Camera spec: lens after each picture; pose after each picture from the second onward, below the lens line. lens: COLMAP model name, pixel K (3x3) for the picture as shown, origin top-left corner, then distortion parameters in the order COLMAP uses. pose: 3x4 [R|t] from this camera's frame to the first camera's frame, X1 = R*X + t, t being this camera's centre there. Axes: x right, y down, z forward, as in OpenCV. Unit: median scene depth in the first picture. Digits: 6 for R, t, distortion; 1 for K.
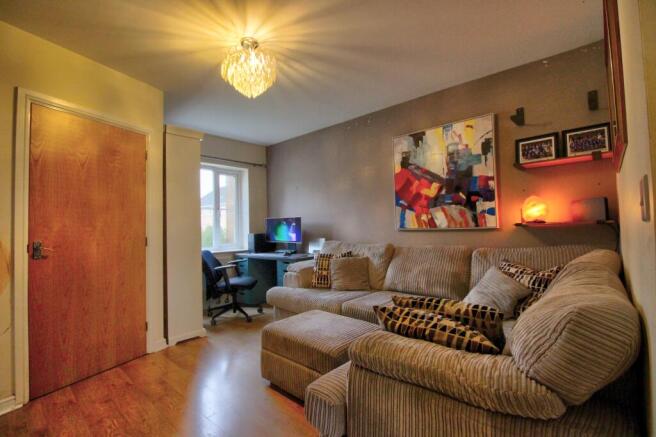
lens RADIAL K [[309.8, 0, 329.7], [0, 309.8, 220.4], [0, 0, 1]] dist [-0.001264, -0.000166]
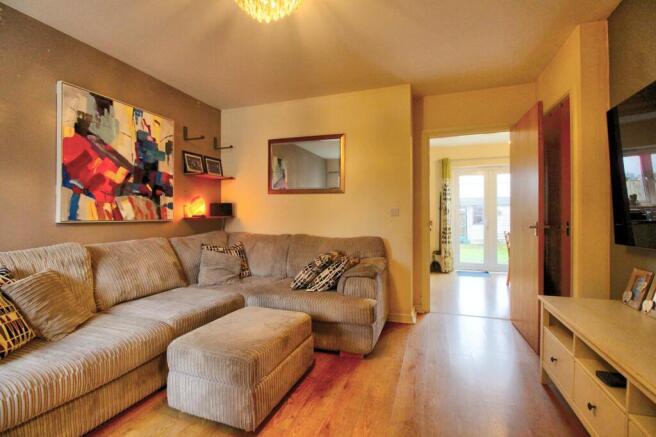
lens RADIAL K [[309.8, 0, 329.3], [0, 309.8, 218.0], [0, 0, 1]] dist [-0.001264, -0.000166]
pose [[-0.406465, 0.013096, 0.913573, -0.692943], [-0.015739, 0.999649, -0.021333, 0.028318], [-0.913531, -0.023050, -0.406116, 0.848264]]
